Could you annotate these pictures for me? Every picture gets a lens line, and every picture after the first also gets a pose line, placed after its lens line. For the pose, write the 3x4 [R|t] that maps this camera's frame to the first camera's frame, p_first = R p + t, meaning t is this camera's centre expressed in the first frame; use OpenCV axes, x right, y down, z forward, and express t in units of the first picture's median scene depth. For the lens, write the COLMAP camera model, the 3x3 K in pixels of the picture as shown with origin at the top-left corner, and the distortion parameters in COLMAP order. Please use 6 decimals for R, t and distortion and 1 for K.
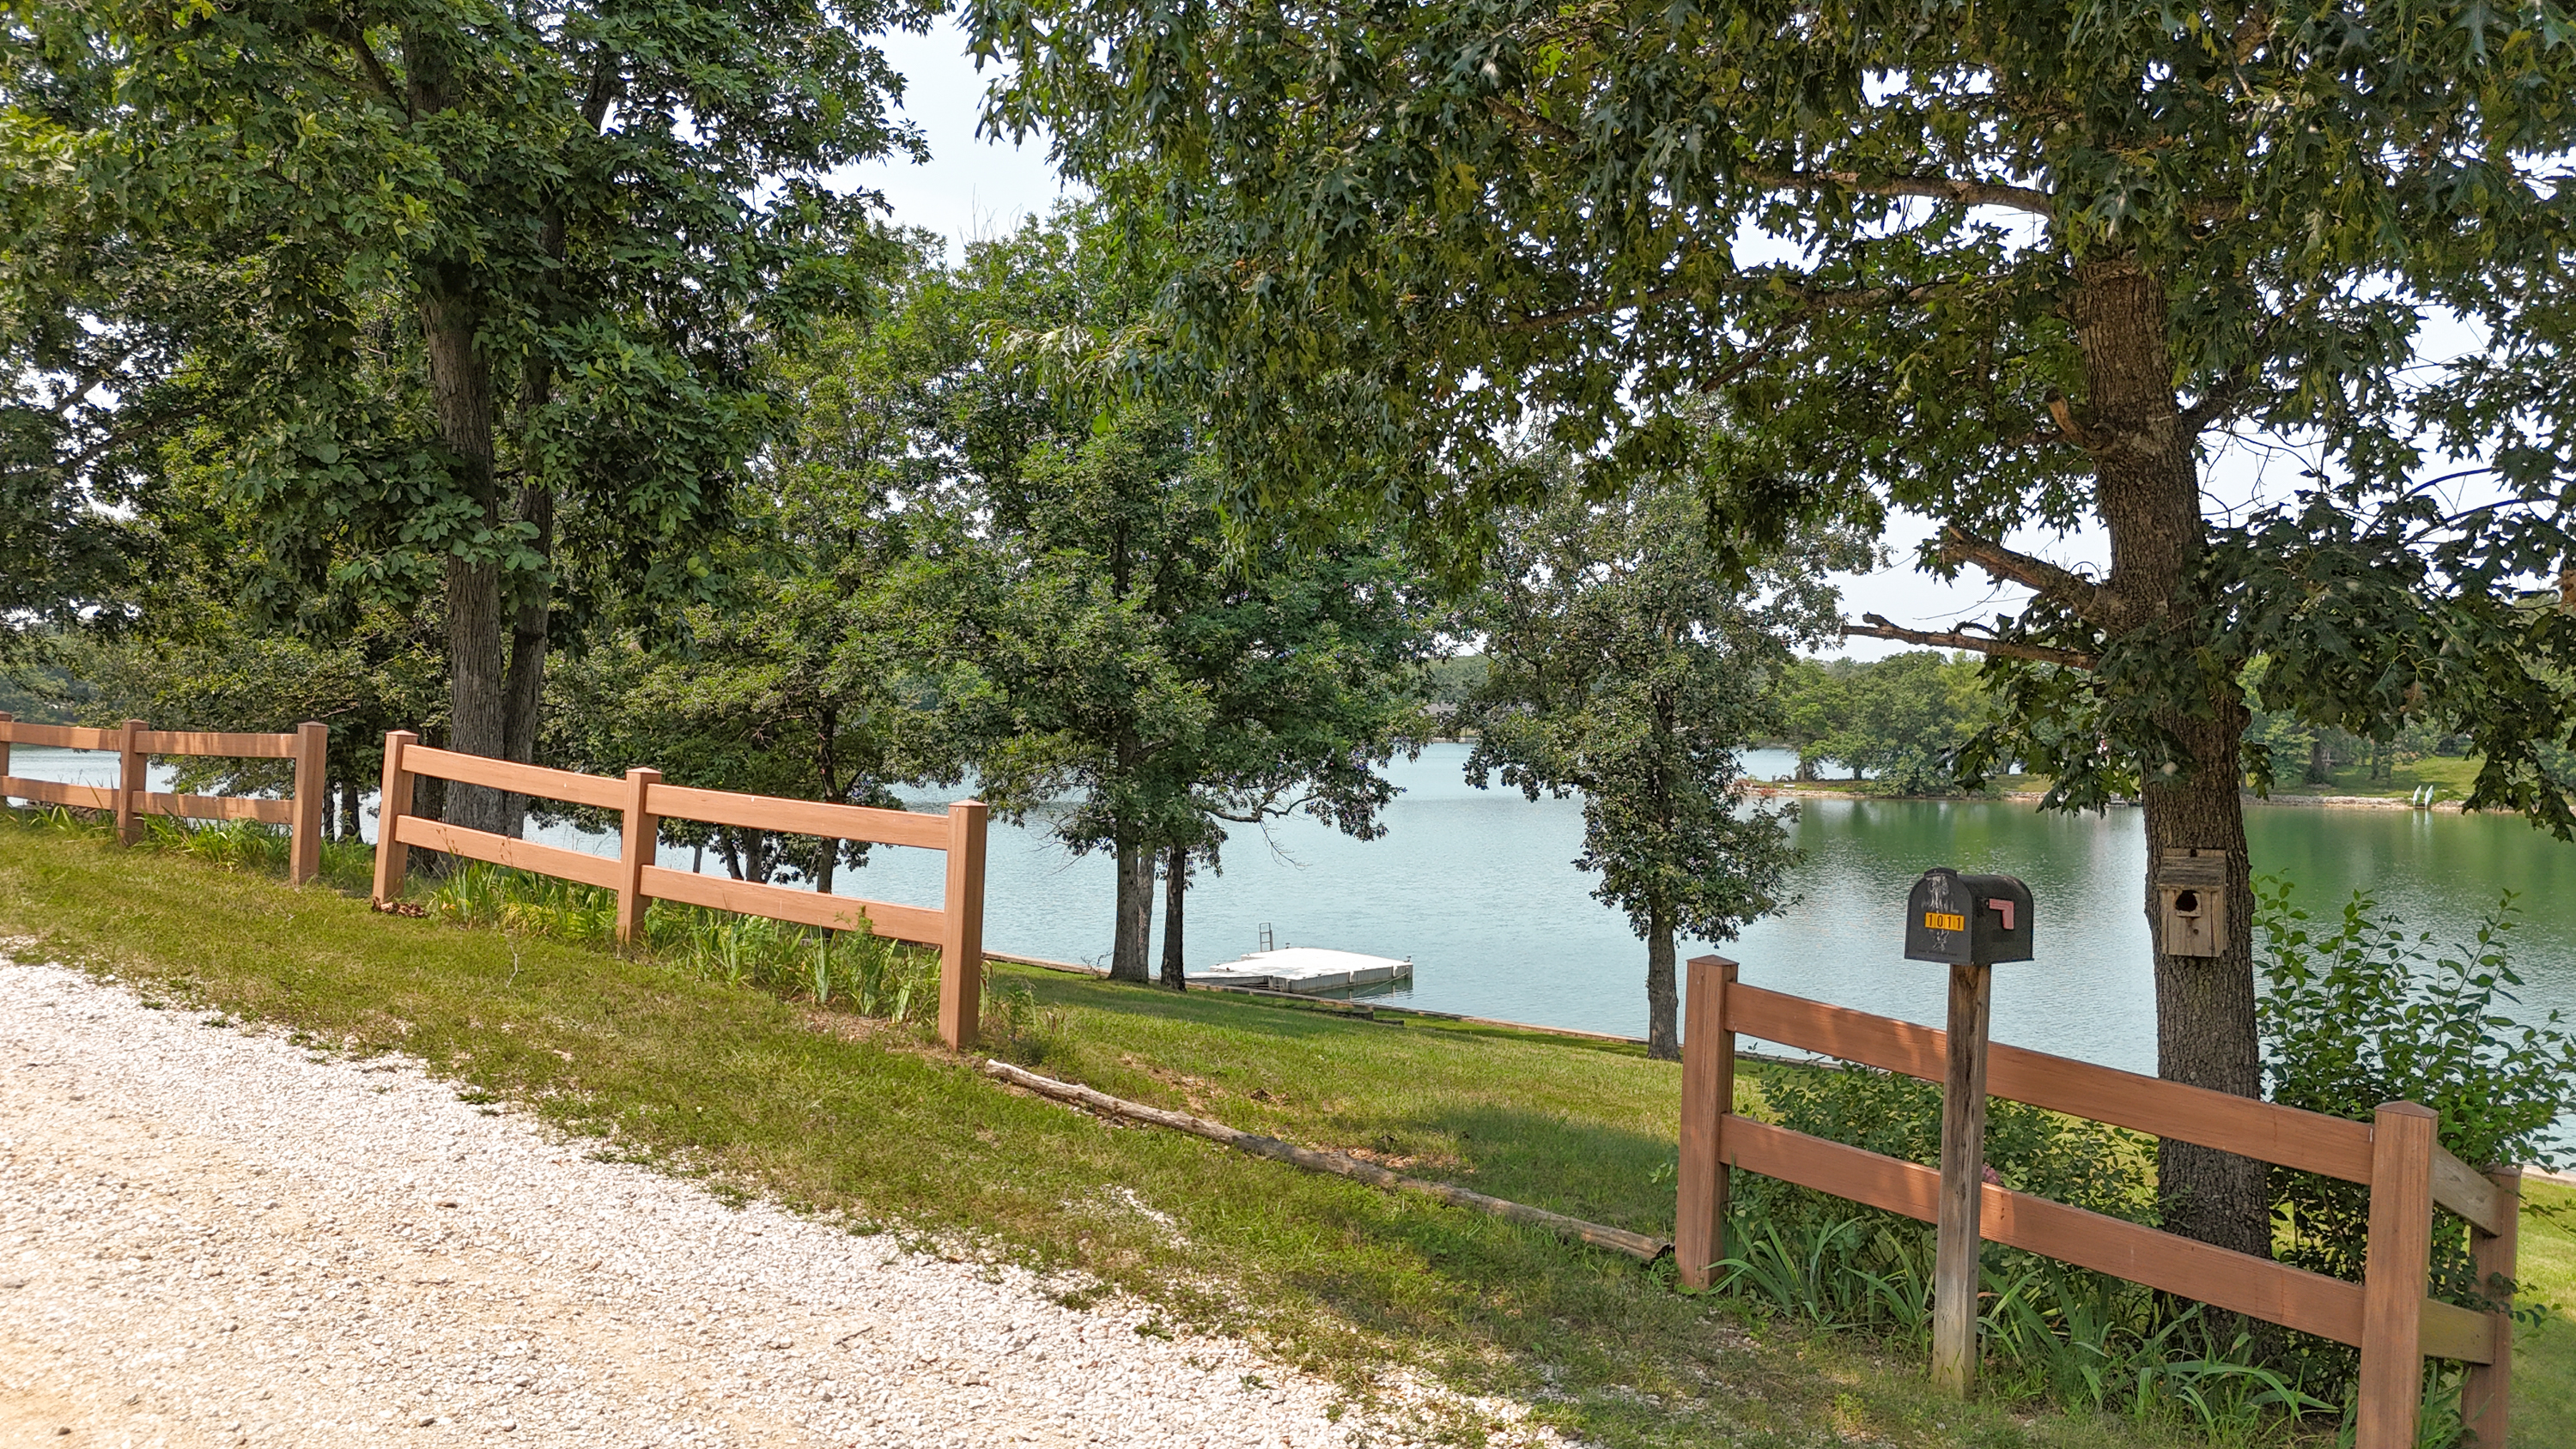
lens RADIAL K [[1885.8, 0, 1357.3], [0, 1885.8, 599.9], [0, 0, 1]] dist [0.098288, -0.059919]
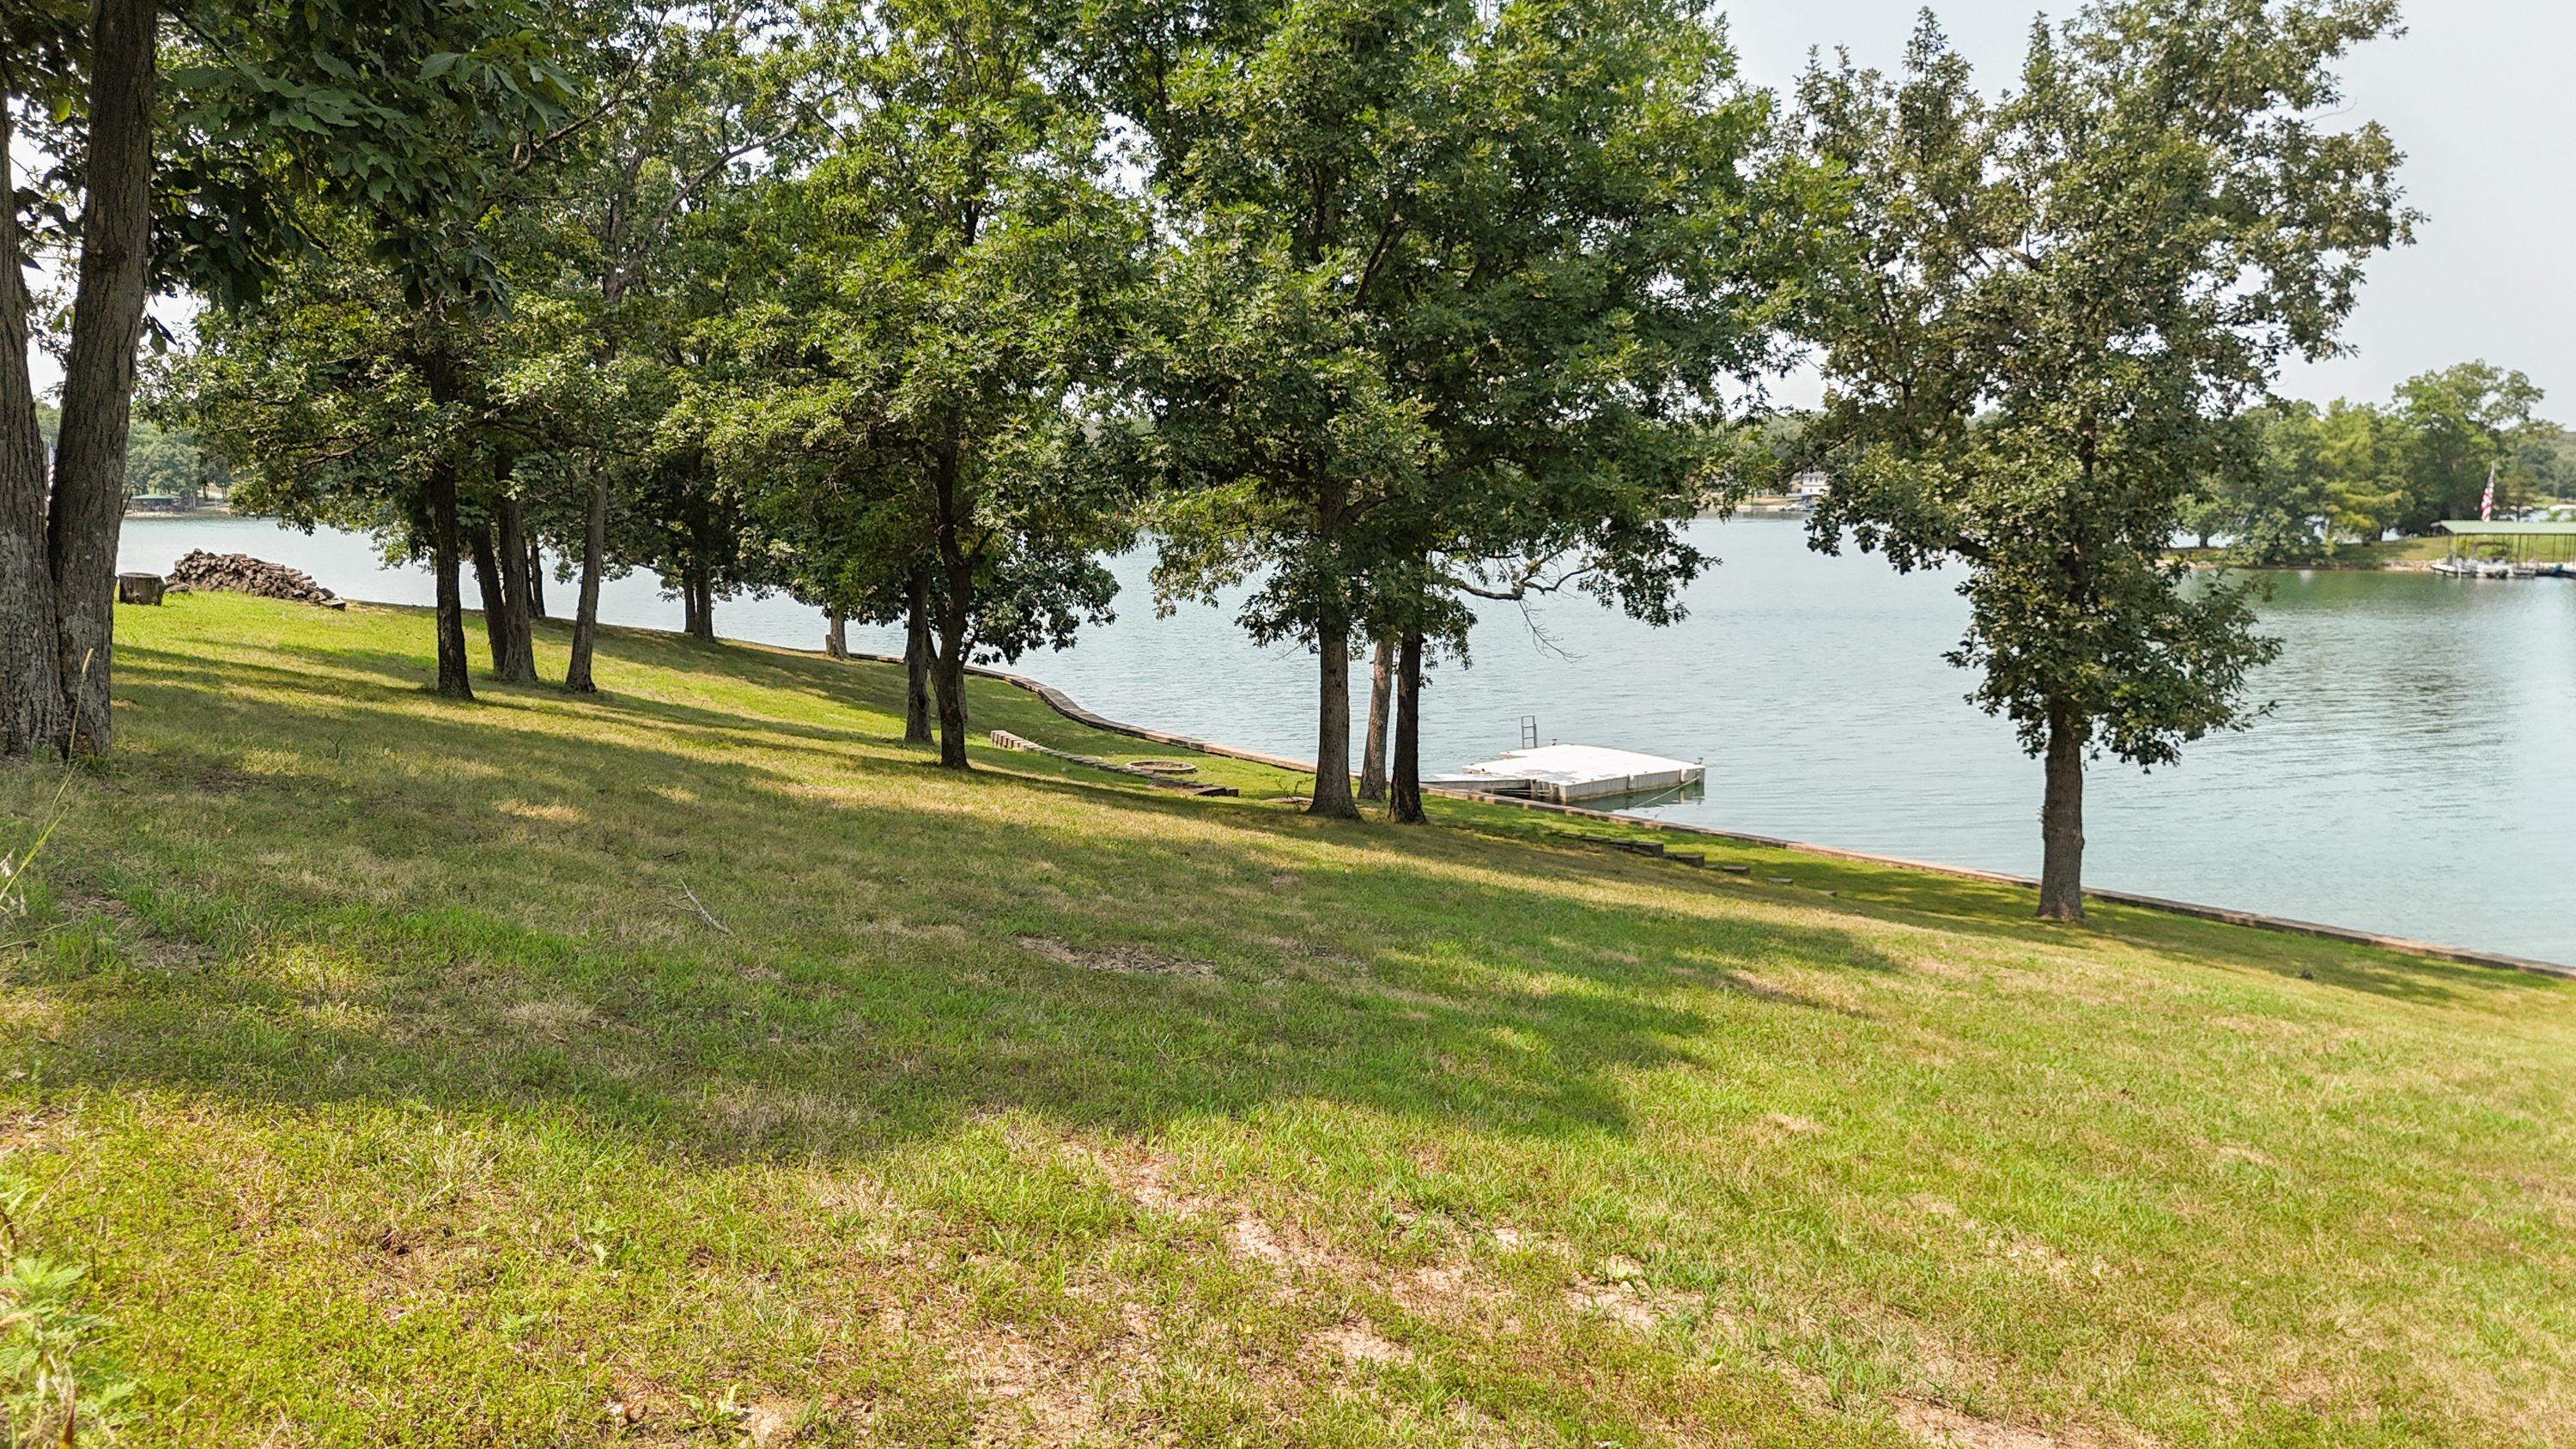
lens RADIAL K [[1851.6, 0, 1290.9], [0, 1851.6, 785.2], [0, 0, 1]] dist [0.050811, -0.054273]
pose [[0.983926, 0.020448, -0.177403, -0.007353], [0.018634, 0.976244, 0.215872, 0.026631], [0.177603, -0.215708, 0.960170, 0.248998]]
